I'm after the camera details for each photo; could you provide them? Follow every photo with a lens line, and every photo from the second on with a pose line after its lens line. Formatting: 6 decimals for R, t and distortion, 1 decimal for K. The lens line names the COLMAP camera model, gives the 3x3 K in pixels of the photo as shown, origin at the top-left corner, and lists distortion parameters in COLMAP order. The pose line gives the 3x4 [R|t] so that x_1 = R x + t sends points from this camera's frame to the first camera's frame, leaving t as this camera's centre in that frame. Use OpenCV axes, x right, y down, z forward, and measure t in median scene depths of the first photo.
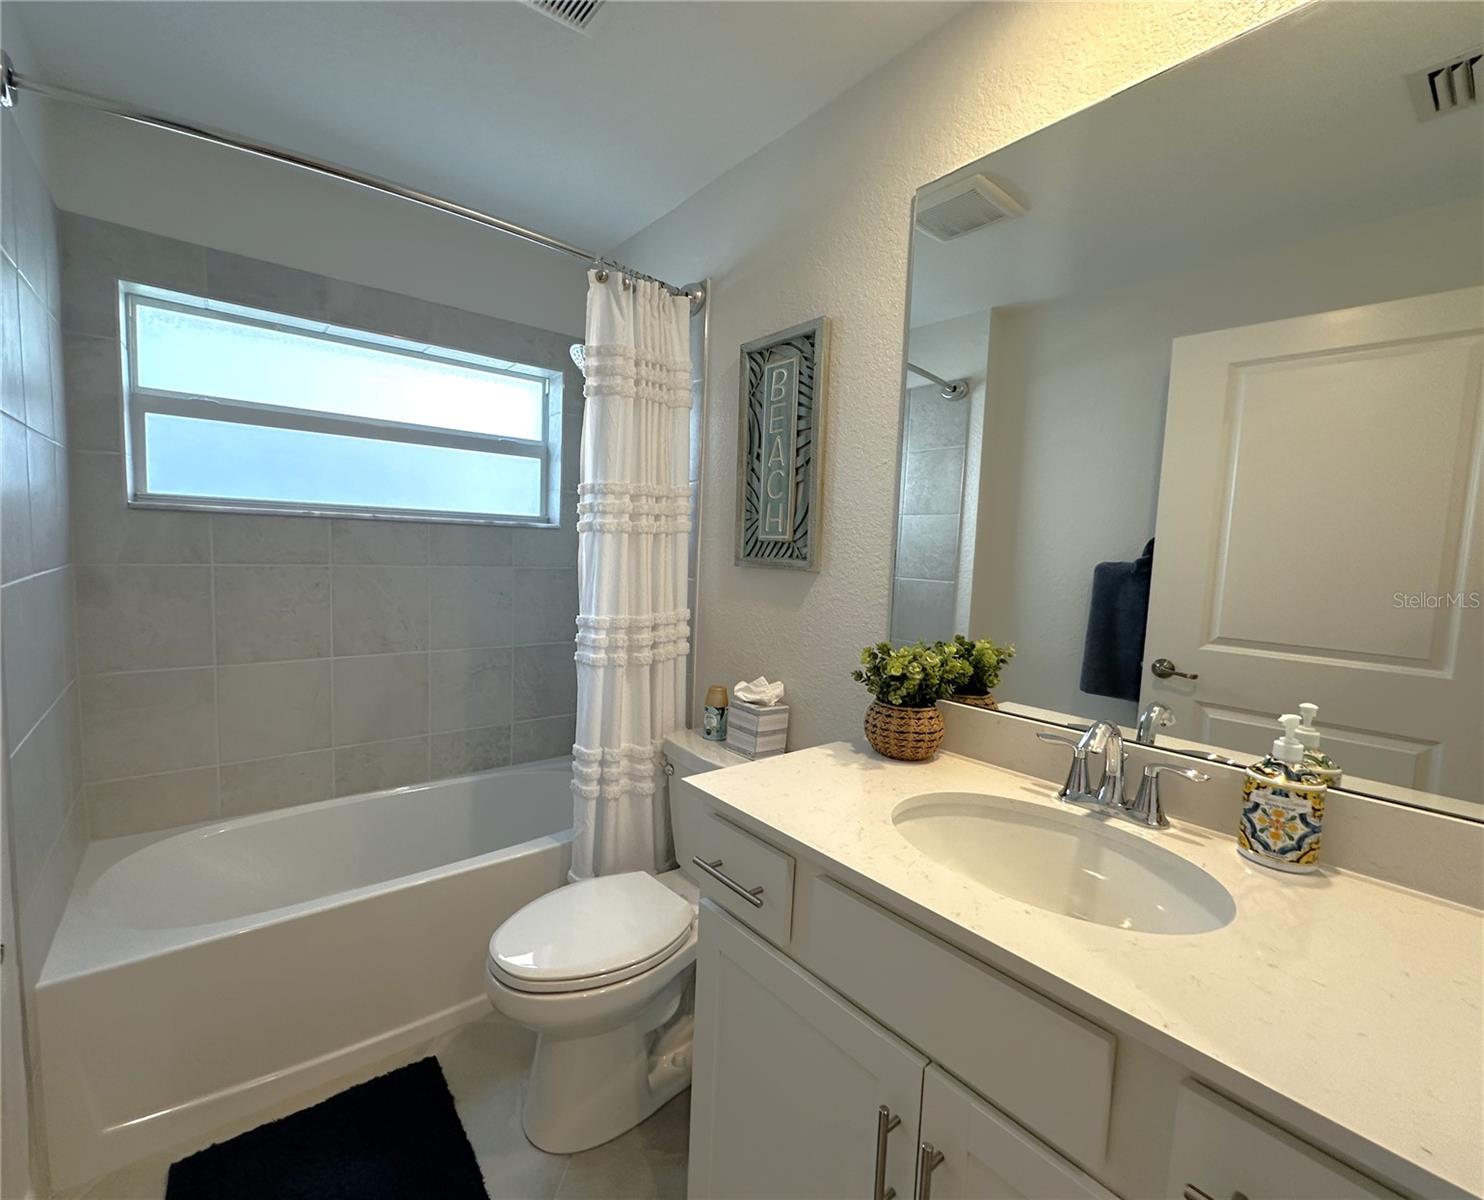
lens RADIAL K [[675.6, 0, 742.0], [0, 675.6, 600.0], [0, 0, 1]] dist [-0.008541, 0.000141]
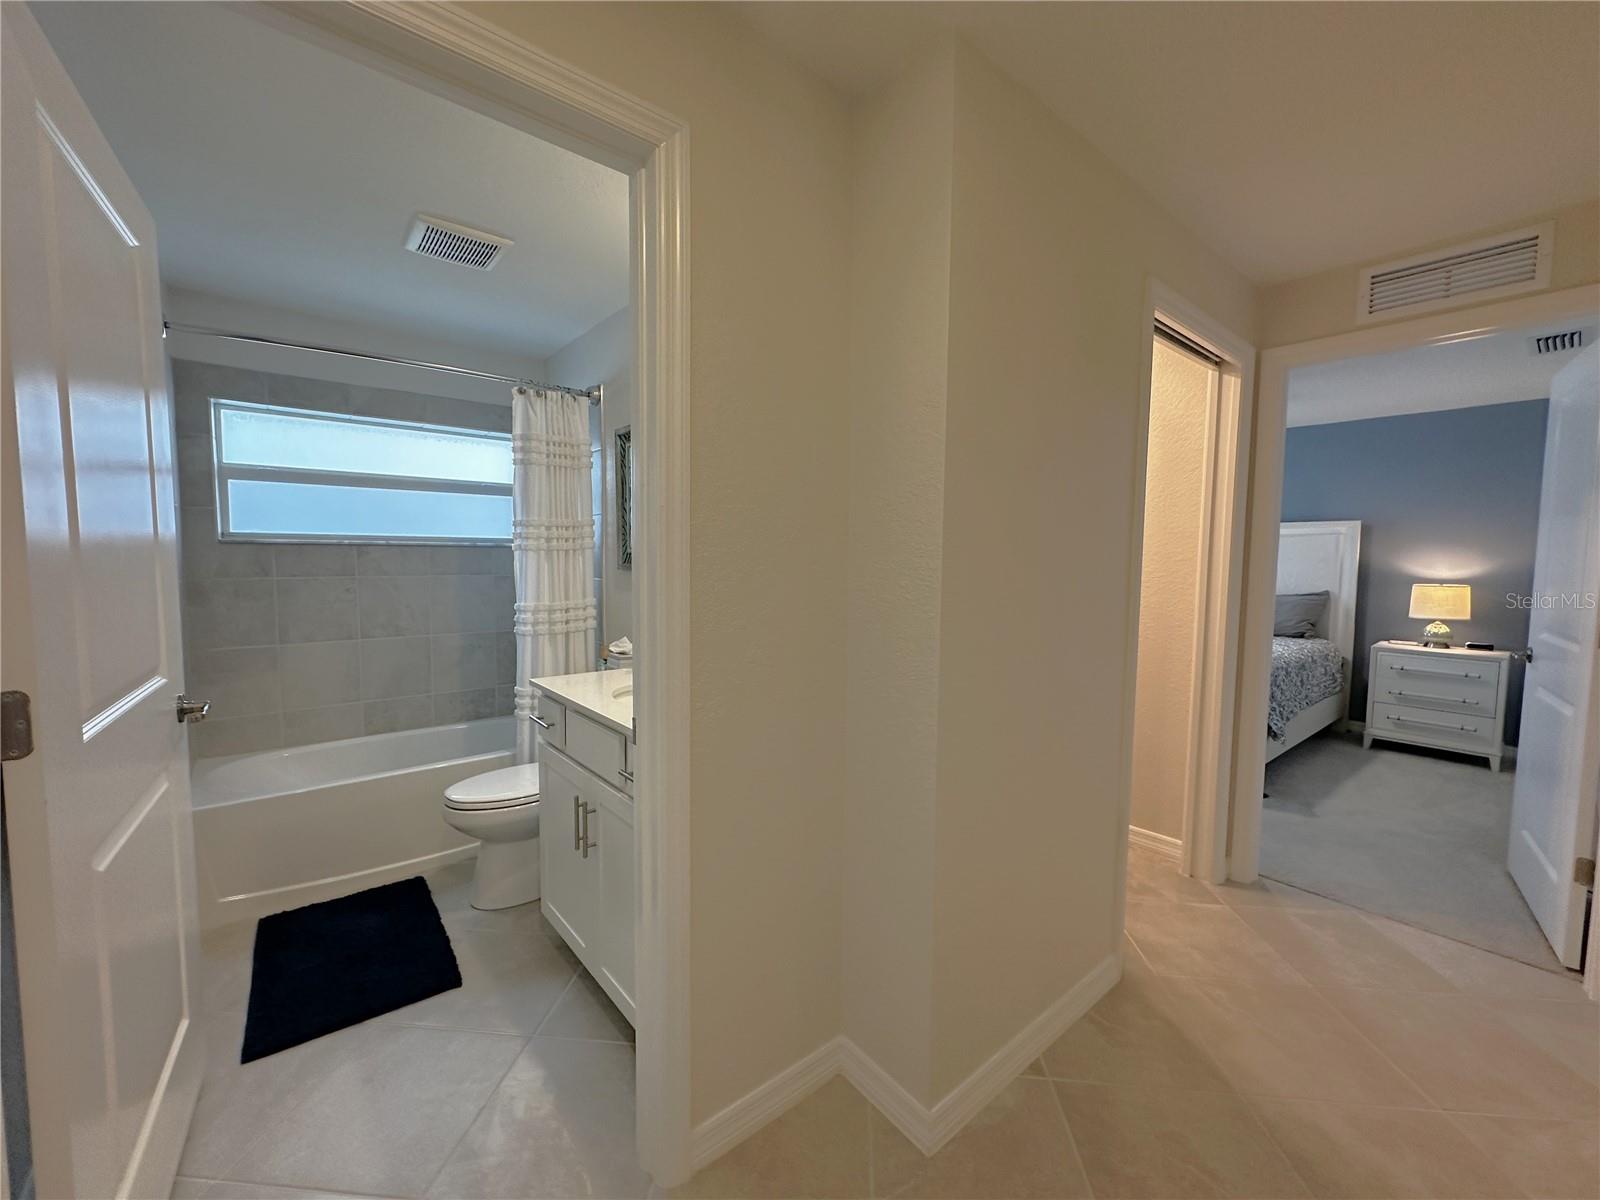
lens RADIAL K [[639.2, 0, 797.7], [0, 639.2, 598.1], [0, 0, 1]] dist [-0.001087, -0.000096]
pose [[0.999262, -0.028029, 0.026280, 0.371951], [0.028291, 0.999553, -0.009672, 0.042690], [-0.025997, 0.010408, 0.999608, -0.499860]]
